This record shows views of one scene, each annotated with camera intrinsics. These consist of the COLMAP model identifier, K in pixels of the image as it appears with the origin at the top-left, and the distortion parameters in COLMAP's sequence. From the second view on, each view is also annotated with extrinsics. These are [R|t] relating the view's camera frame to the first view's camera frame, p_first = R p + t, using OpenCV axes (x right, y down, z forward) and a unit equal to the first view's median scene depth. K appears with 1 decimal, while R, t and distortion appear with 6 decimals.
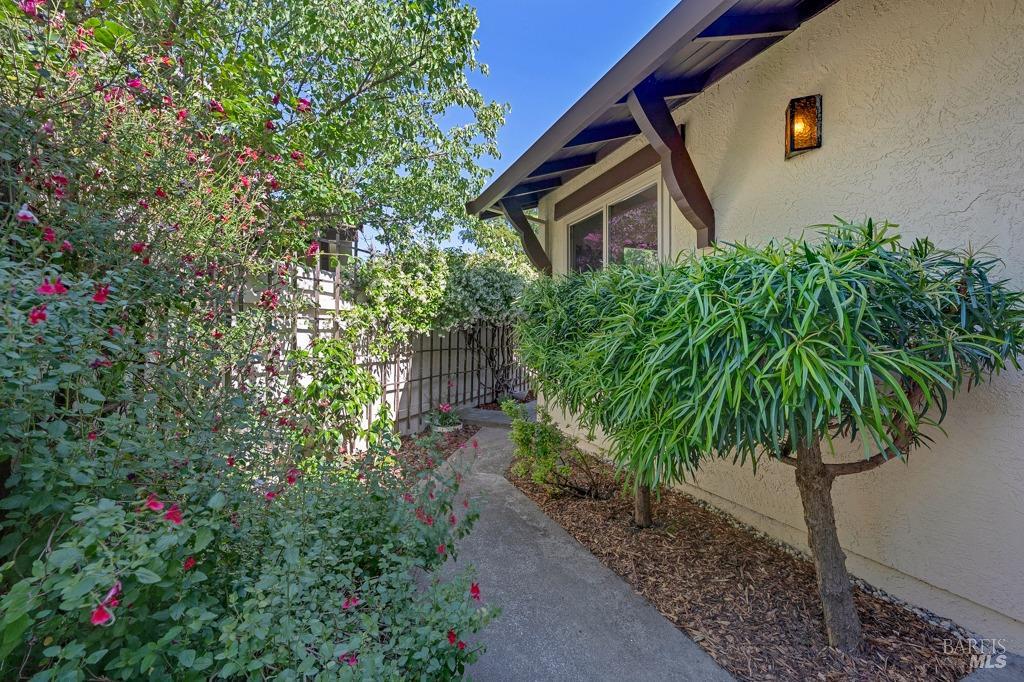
lens RADIAL K [[413.9, 0, 511.5], [0, 413.9, 340.4], [0, 0, 1]] dist [-0.000062, 0.000000]
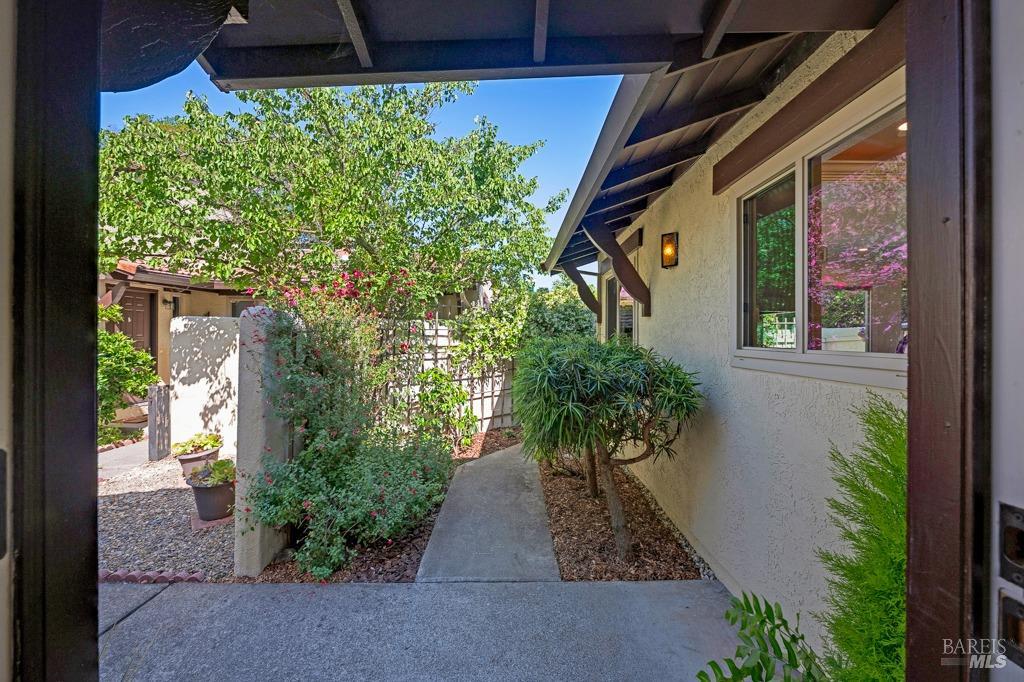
lens RADIAL K [[413.9, 0, 511.3], [0, 413.9, 336.5], [0, 0, 1]] dist [-0.000062, 0.000000]
pose [[0.914499, 0.003829, -0.404570, 0.412974], [-0.005047, 0.999985, -0.001943, -0.096936], [0.404556, 0.003819, 0.914505, -0.350858]]
